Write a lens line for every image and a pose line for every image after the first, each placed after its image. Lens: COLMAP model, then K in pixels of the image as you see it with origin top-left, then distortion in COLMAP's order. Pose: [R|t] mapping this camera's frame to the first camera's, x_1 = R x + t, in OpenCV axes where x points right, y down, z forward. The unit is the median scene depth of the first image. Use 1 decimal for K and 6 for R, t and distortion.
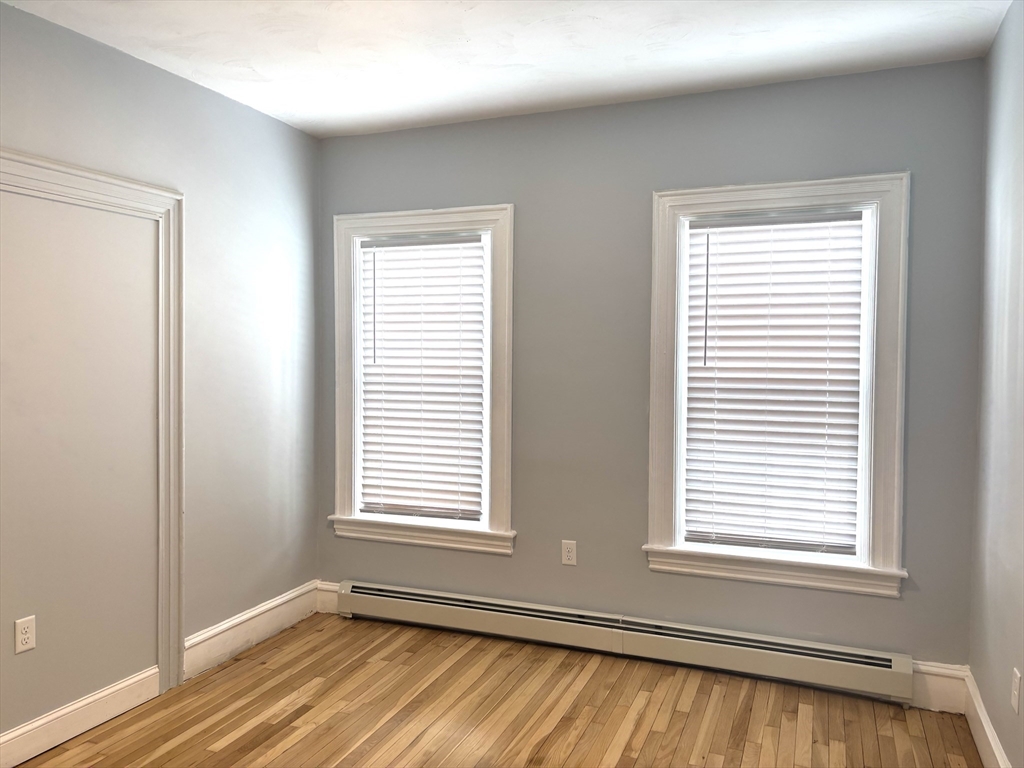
lens RADIAL K [[770.5, 0, 512.0], [0, 770.5, 384.0], [0, 0, 1]] dist [-0.003073, -0.000378]
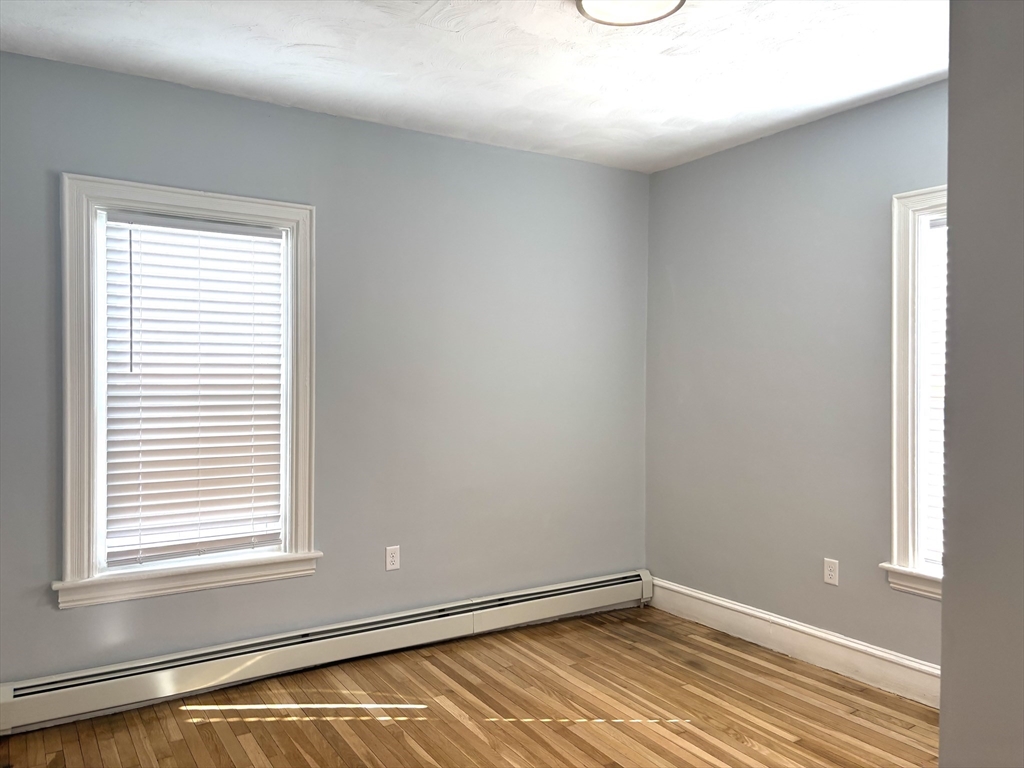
lens RADIAL K [[759.9, 0, 512.0], [0, 759.9, 384.0], [0, 0, 1]] dist [-0.002415, 0.000709]
pose [[0.580873, -0.018648, 0.813781, -0.232198], [0.023501, 0.999705, 0.006134, -0.004413], [-0.813655, 0.015562, 0.581140, 0.103178]]
